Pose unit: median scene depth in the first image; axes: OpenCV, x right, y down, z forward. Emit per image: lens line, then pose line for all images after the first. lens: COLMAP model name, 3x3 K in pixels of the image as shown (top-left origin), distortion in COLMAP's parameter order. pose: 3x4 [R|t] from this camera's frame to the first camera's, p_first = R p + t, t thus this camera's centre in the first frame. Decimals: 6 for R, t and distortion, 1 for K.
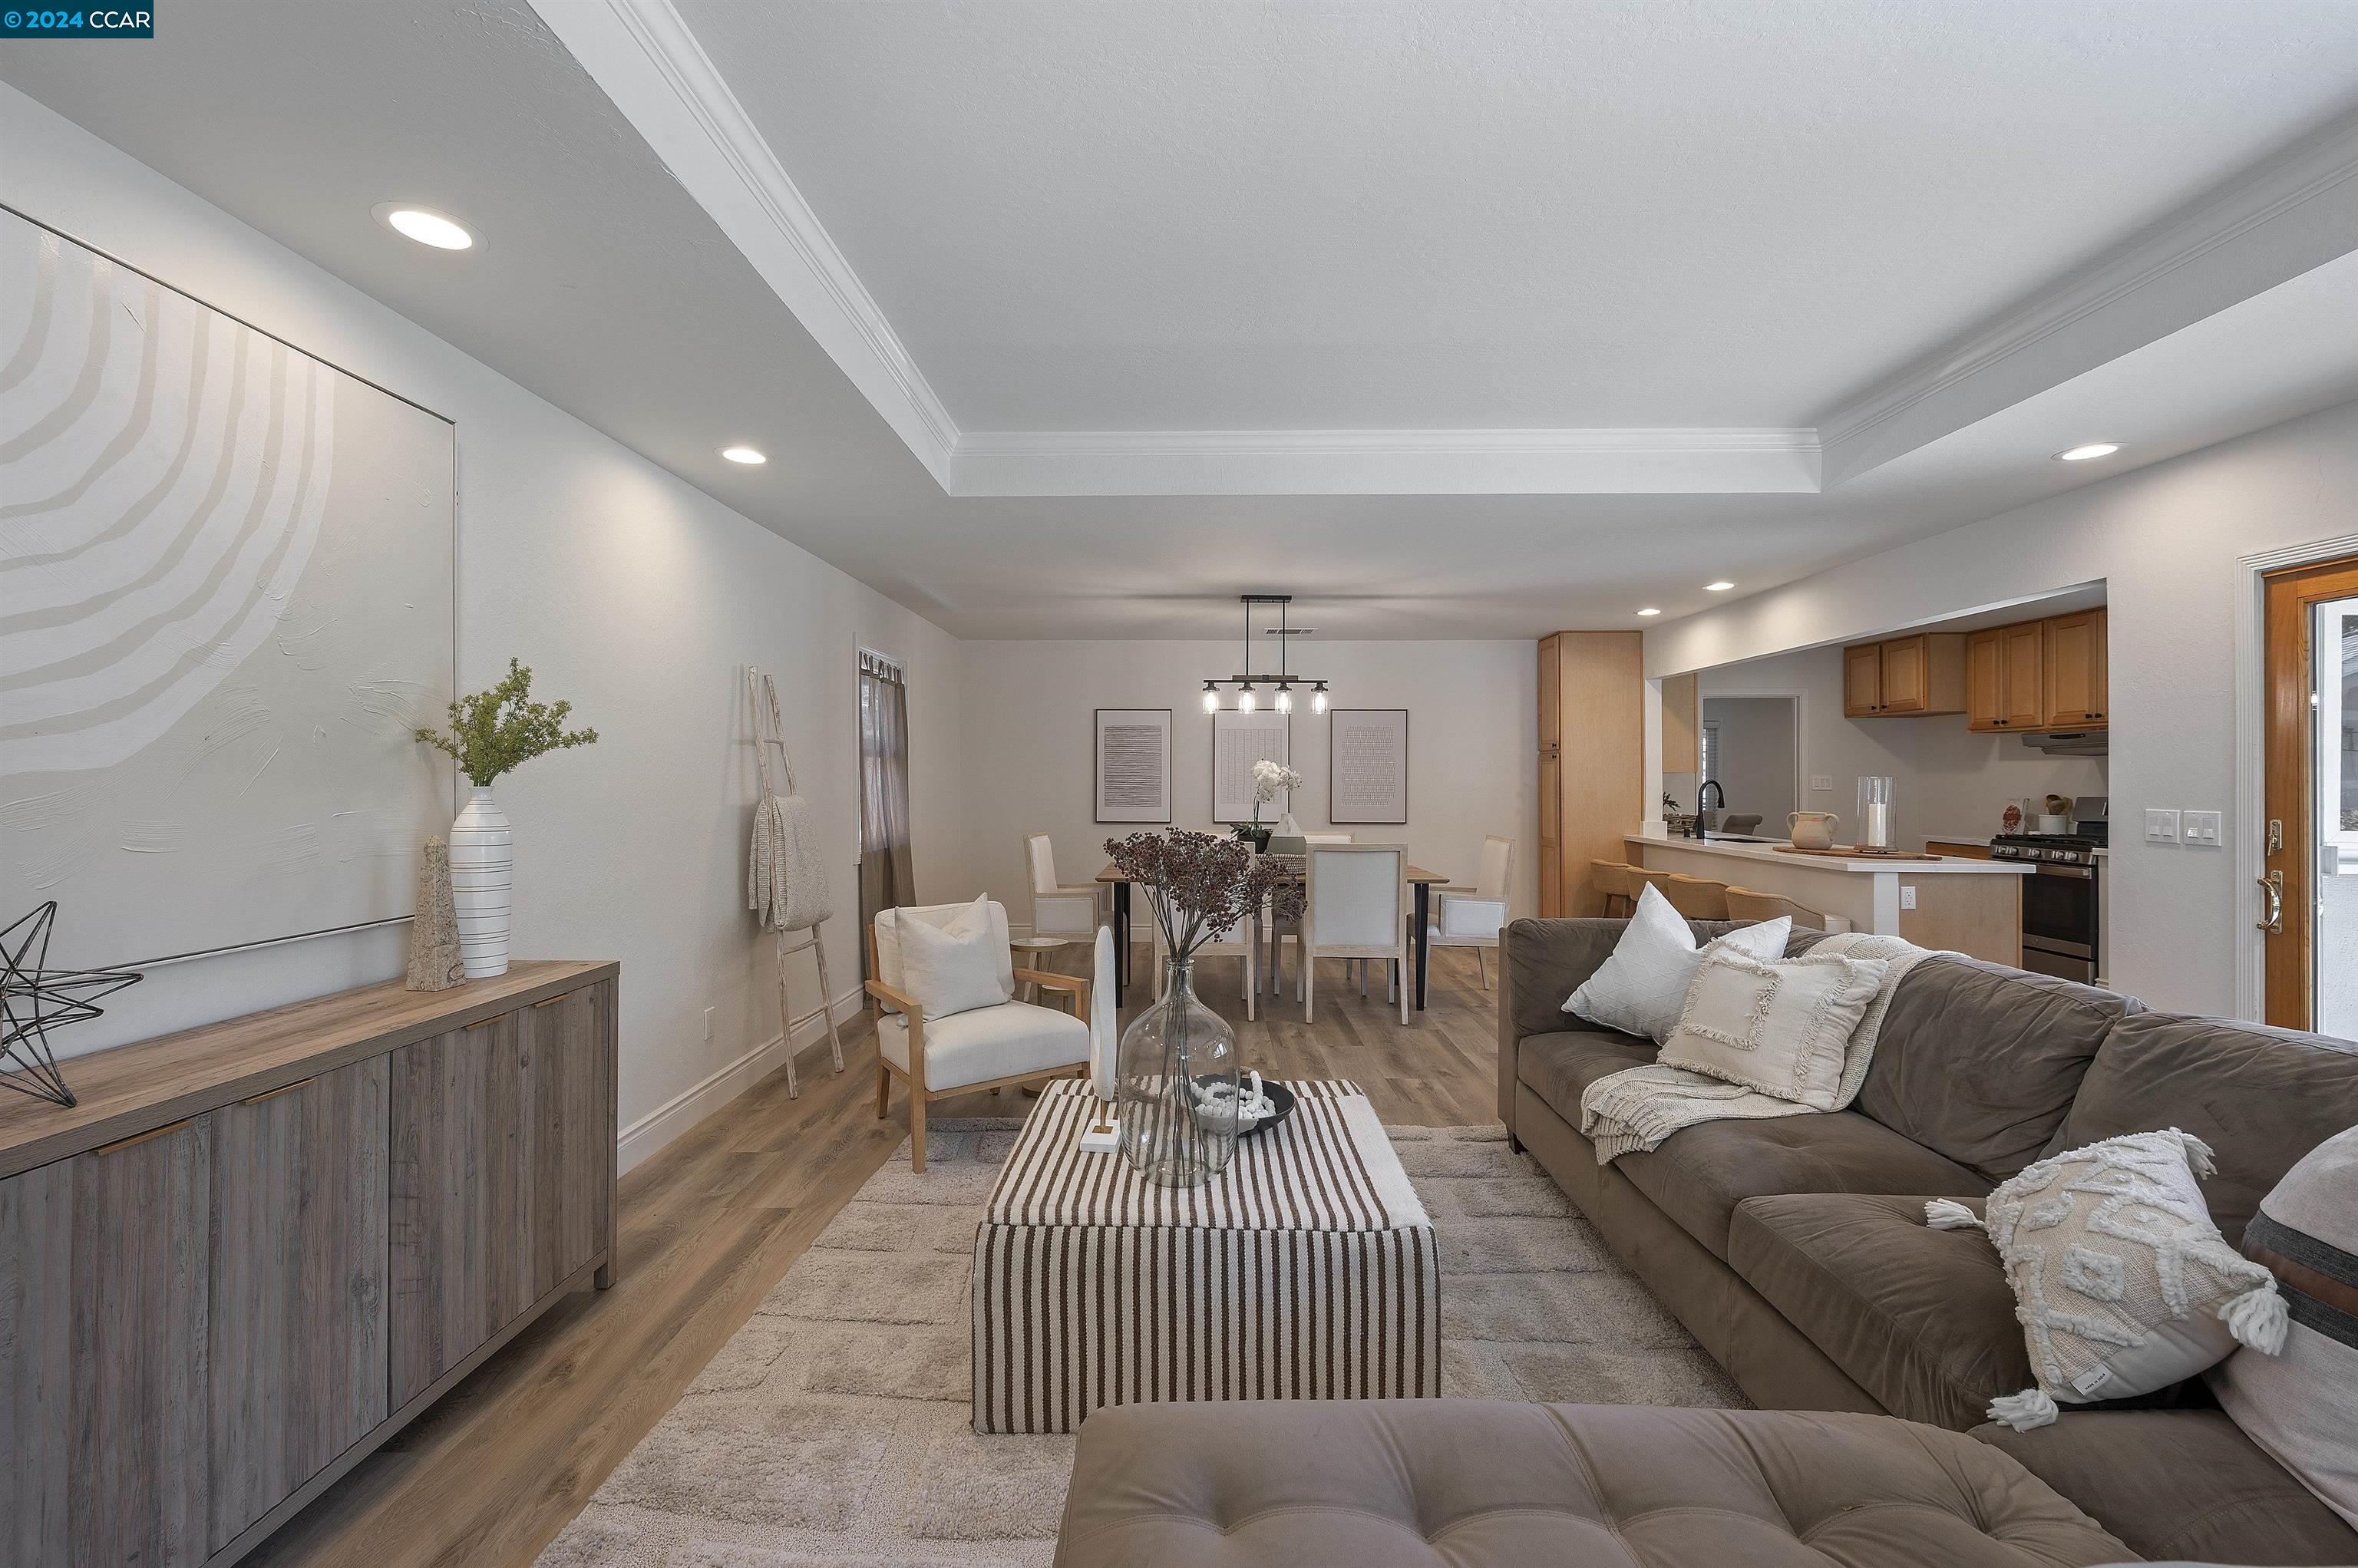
lens RADIAL K [[956.2, 0, 1181.9], [0, 956.2, 778.2], [0, 0, 1]] dist [0.000703, -0.000059]
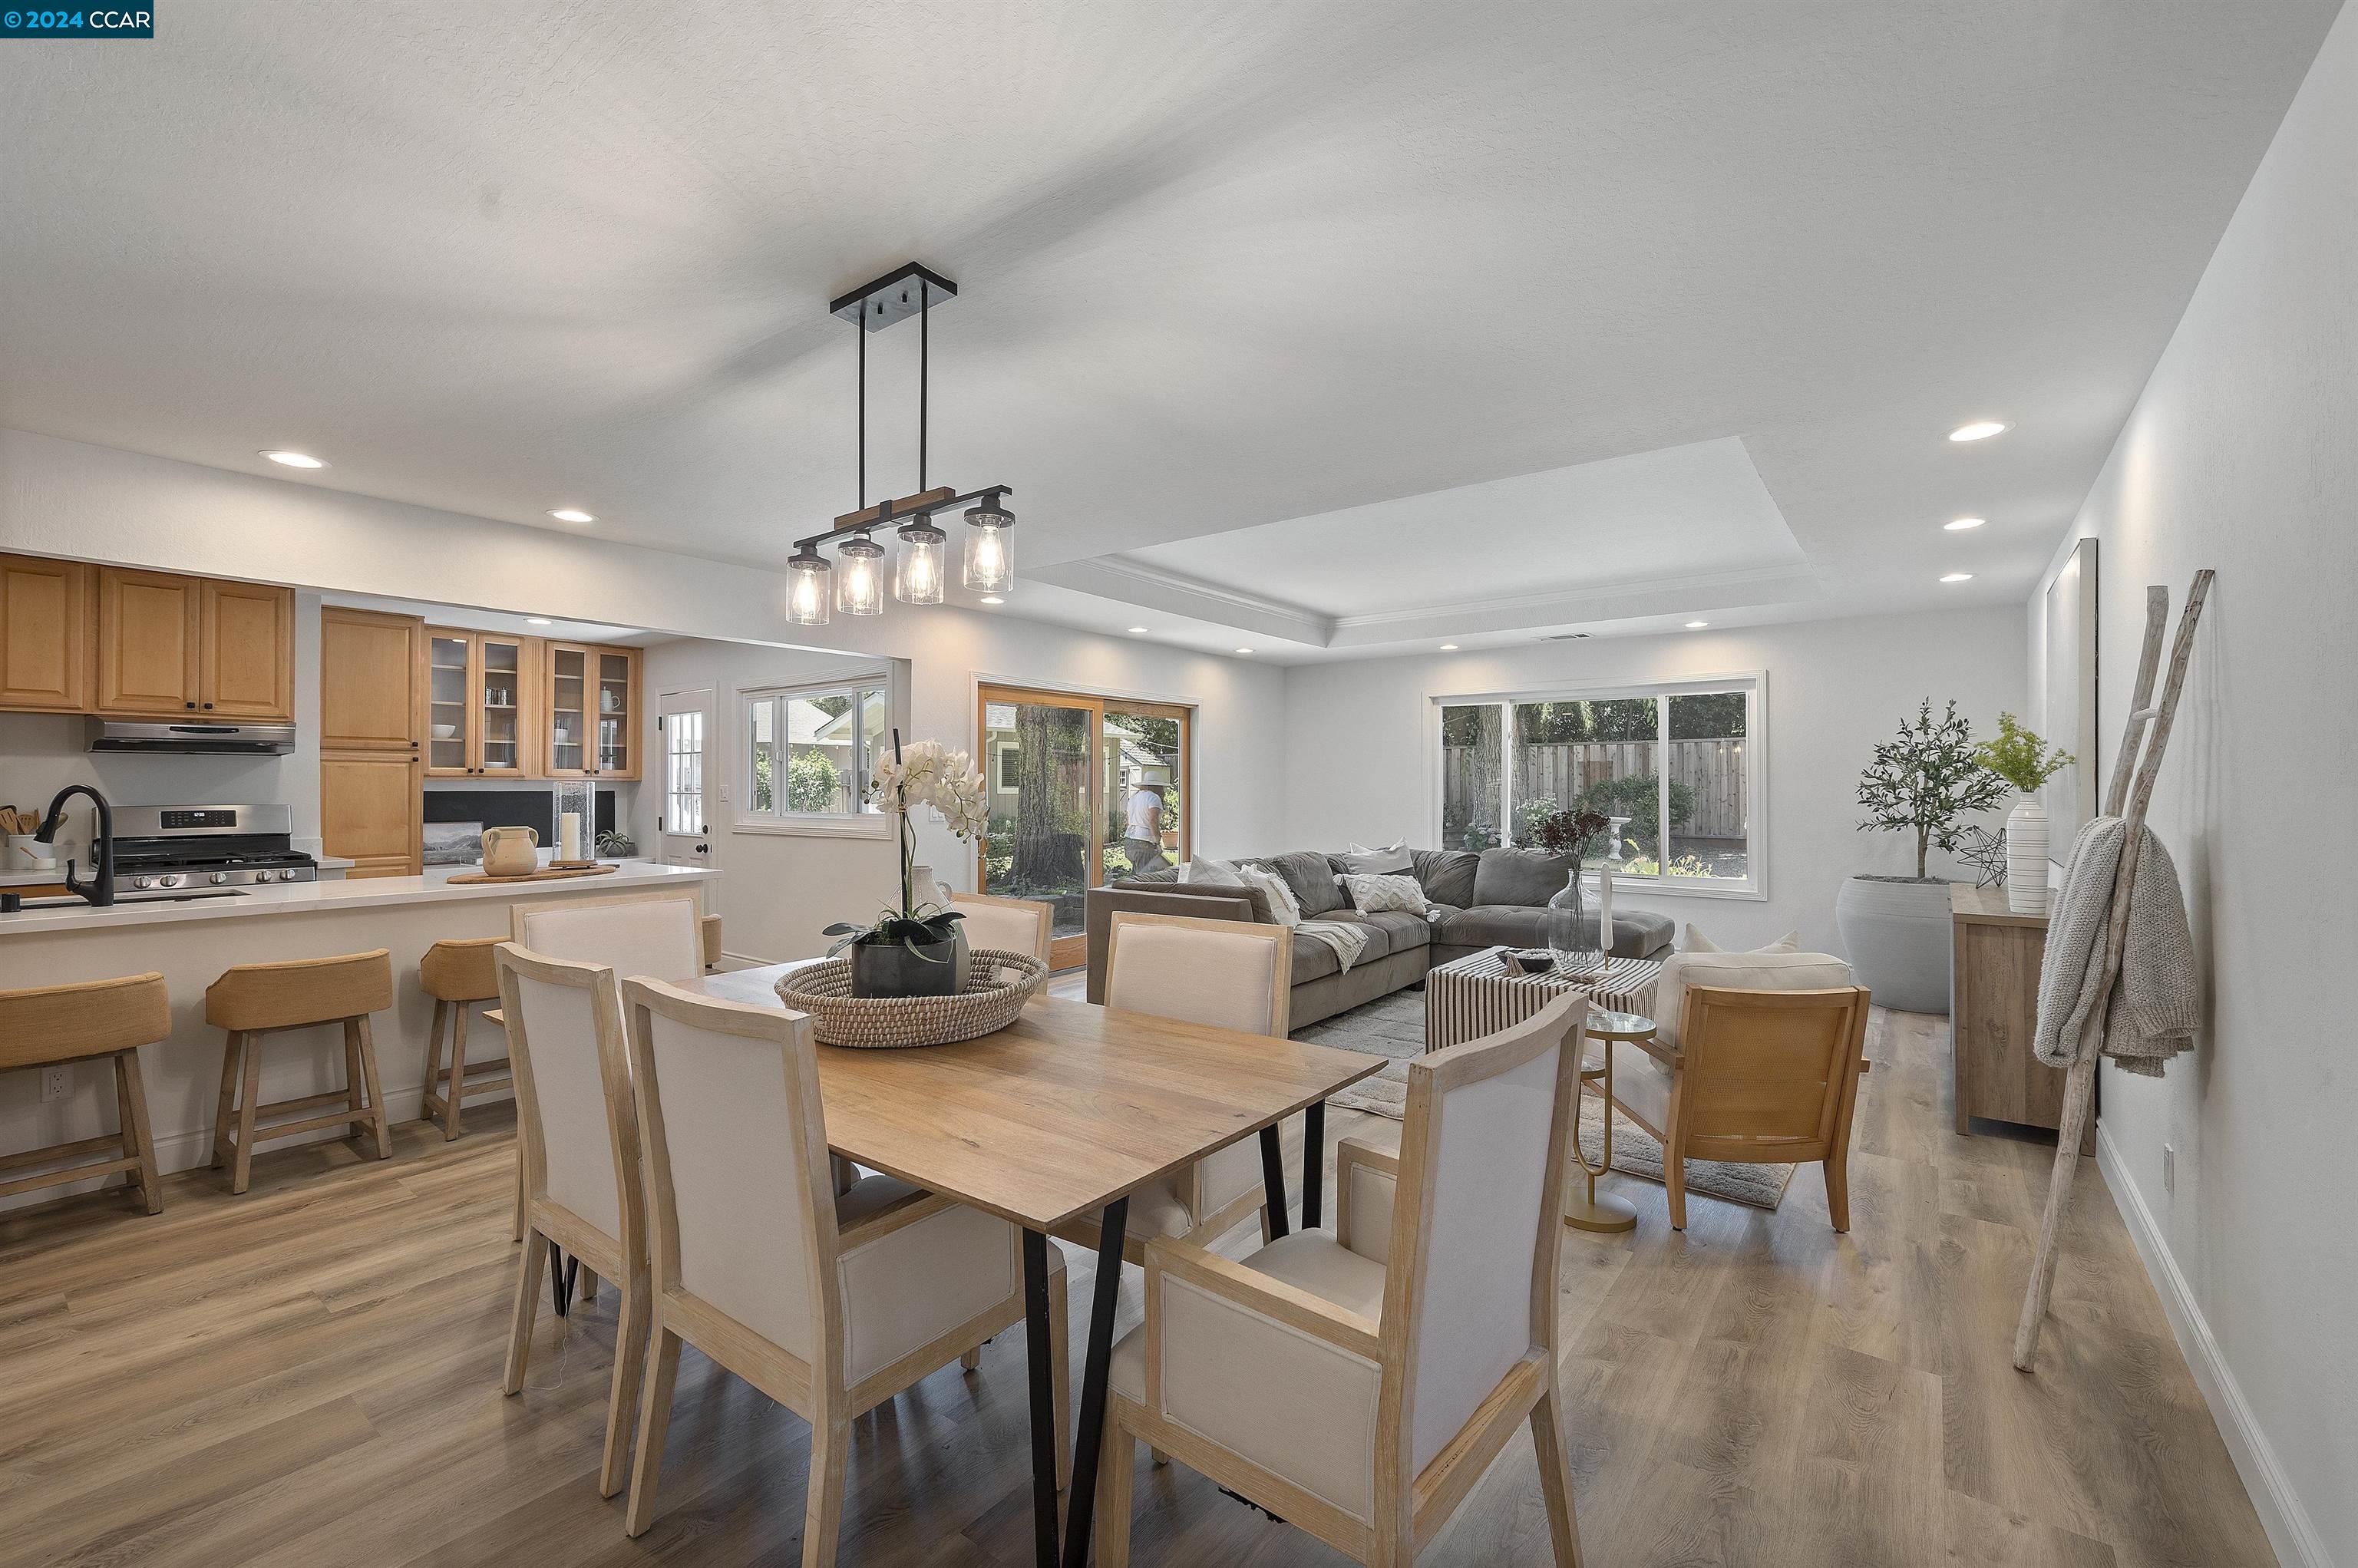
lens RADIAL K [[987.3, 0, 1181.9], [0, 987.3, 779.0], [0, 0, 1]] dist [-0.000861, 0.000036]
pose [[-0.804459, 0.001921, 0.594005, -0.504239], [-0.003031, 0.999968, -0.007338, 0.001770], [-0.594000, -0.007704, -0.804428, 2.730965]]
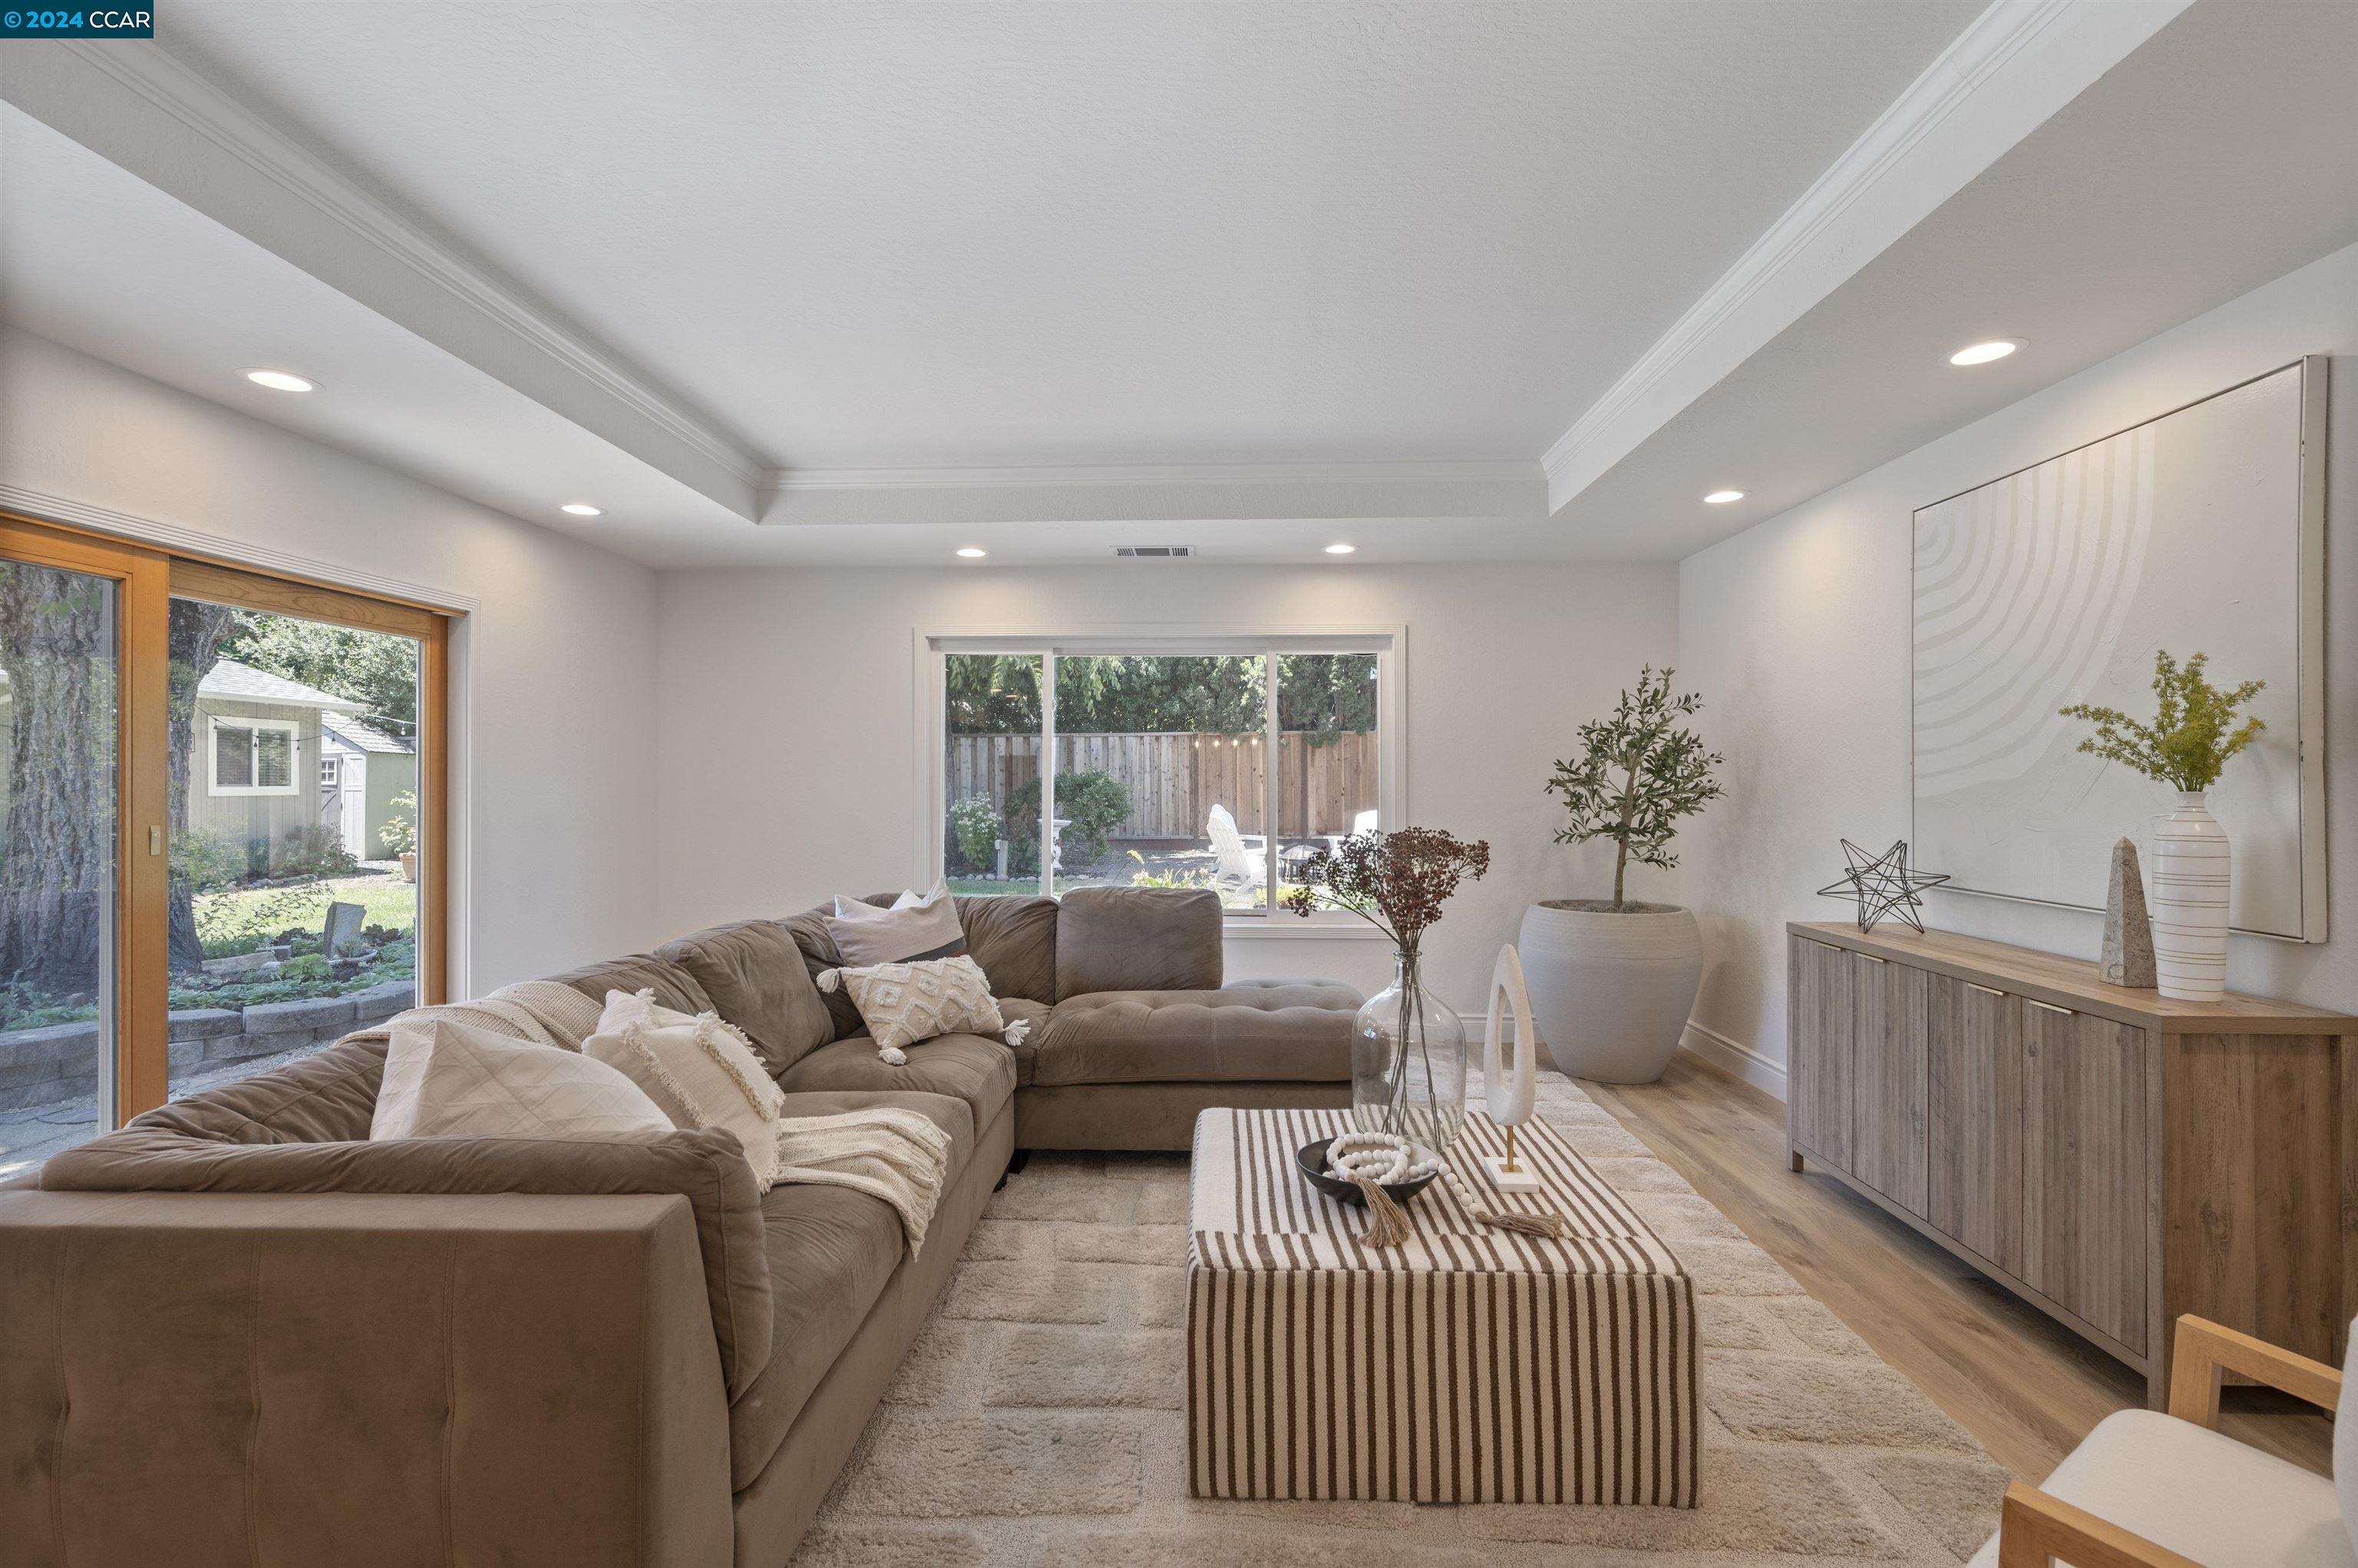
lens RADIAL K [[1040.5, 0, 1179.0], [0, 1040.5, 784.0], [0, 0, 1]] dist [0.003067, 0.000284]
pose [[-0.999735, -0.002152, 0.022940, 0.184819], [-0.002210, 0.999994, -0.002484, 0.005254], [-0.022935, -0.002534, -0.999734, 1.758828]]
